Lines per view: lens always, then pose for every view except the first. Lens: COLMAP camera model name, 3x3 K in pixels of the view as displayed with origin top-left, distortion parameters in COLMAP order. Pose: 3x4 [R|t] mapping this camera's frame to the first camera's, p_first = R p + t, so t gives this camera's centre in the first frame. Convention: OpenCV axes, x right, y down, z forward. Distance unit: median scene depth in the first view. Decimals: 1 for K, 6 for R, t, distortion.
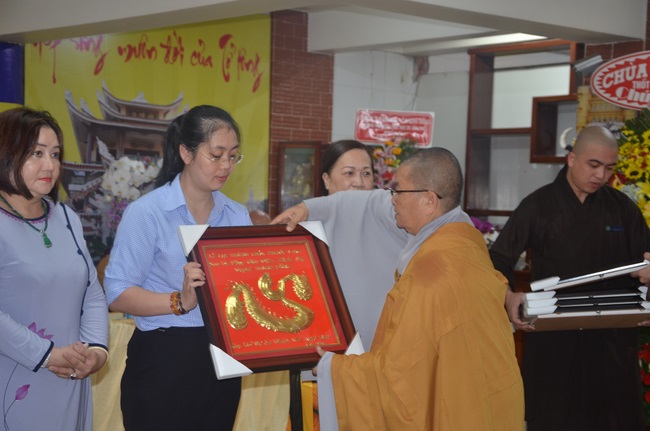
lens RADIAL K [[1299.3, 0, 325.0], [0, 1299.3, 215.5], [0, 0, 1]] dist [0.452099, 0.268535]
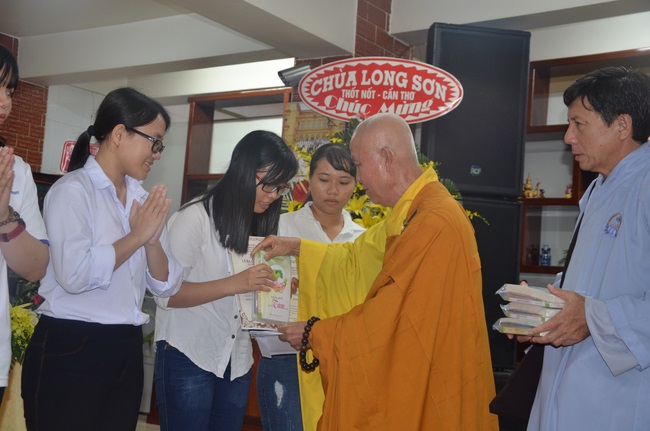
lens RADIAL K [[949.4, 0, 325.0], [0, 949.4, 215.5], [0, 0, 1]] dist [0.136169, 0.560603]
pose [[0.975006, 0.062329, 0.213258, 0.086334], [-0.041907, 0.994207, -0.098976, 0.048540], [-0.218192, 0.087565, 0.971969, 0.381652]]
